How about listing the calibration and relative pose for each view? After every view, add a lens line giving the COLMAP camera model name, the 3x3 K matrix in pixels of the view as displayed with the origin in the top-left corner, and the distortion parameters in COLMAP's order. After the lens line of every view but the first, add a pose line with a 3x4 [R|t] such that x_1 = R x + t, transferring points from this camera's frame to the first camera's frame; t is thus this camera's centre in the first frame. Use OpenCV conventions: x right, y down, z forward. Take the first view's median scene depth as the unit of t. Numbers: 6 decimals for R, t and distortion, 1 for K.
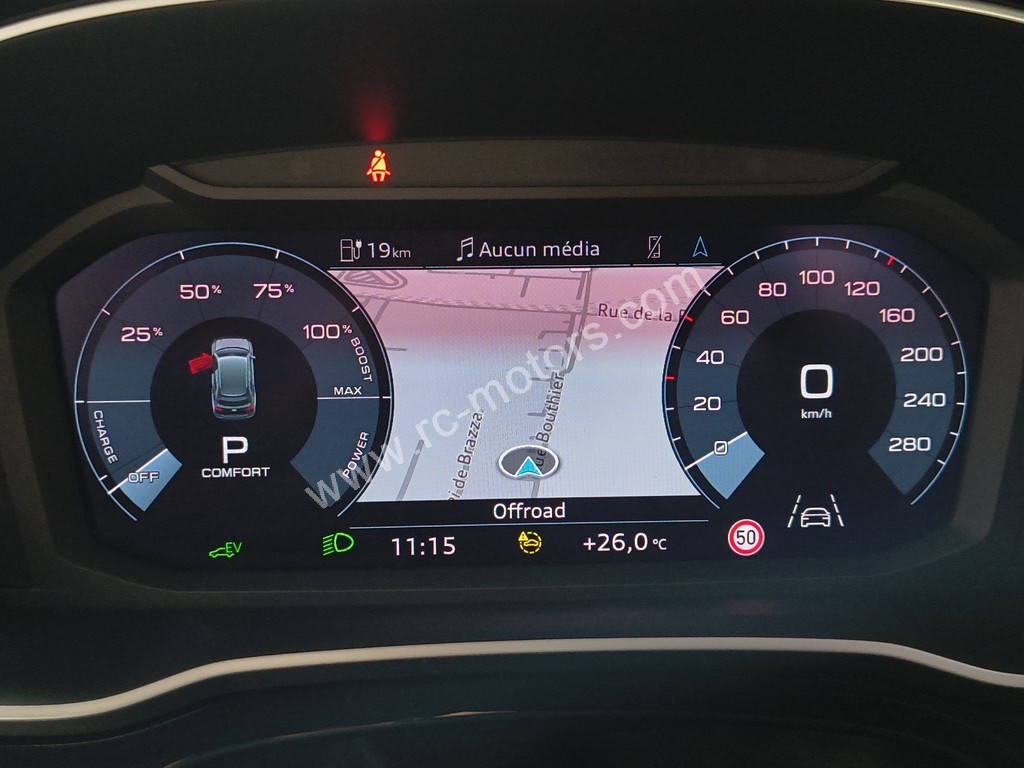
lens RADIAL K [[1240.3, 0, 509.9], [0, 1240.3, 387.1], [0, 0, 1]] dist [0.043729, 0.000000]
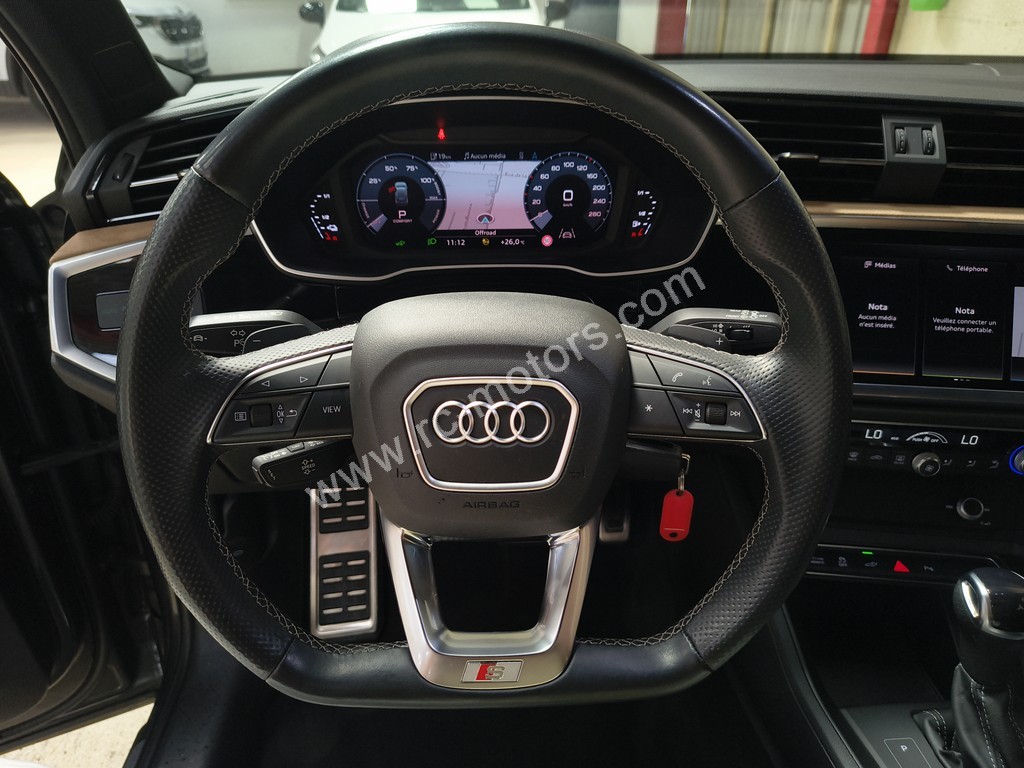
lens RADIAL K [[723.3, 0, 504.0], [0, 723.3, 381.0], [0, 0, 1]] dist [-0.020850, -0.031641]
pose [[0.999673, 0.012644, -0.022221, 0.119494], [-0.005369, 0.953587, 0.301069, -0.117753], [0.024997, -0.300851, 0.953343, -1.092229]]
